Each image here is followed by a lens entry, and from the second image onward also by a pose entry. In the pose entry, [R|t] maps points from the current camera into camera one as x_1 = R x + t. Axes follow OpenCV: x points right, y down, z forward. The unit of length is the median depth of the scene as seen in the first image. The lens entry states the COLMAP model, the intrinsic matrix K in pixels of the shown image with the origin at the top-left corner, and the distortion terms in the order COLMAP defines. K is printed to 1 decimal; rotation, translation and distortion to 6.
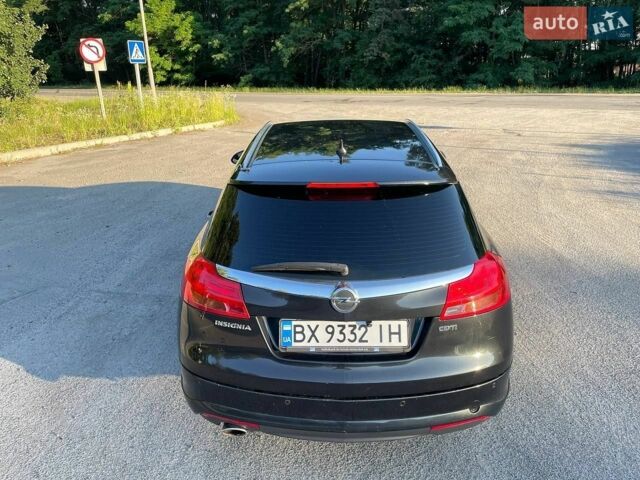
lens RADIAL K [[480.9, 0, 312.2], [0, 480.9, 238.6], [0, 0, 1]] dist [0.096124, -0.132037]
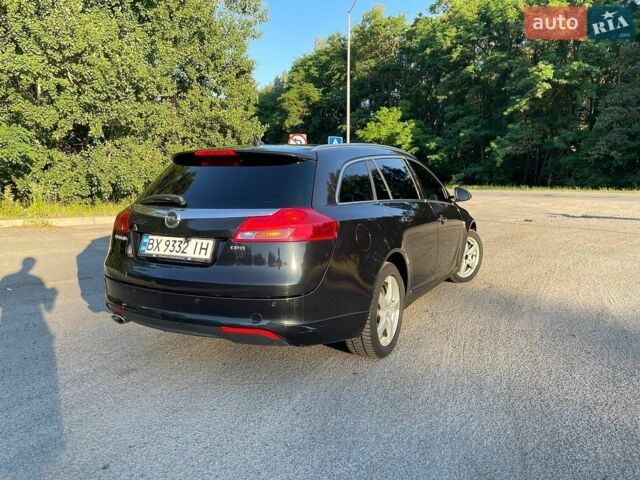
lens RADIAL K [[480.9, 0, 312.2], [0, 480.9, 238.6], [0, 0, 1]] dist [0.096124, -0.132037]
pose [[0.895365, 0.073050, -0.439302, 0.134759], [-0.160914, 0.972876, -0.166192, 0.044985], [0.415245, 0.219492, 0.882833, -0.008124]]
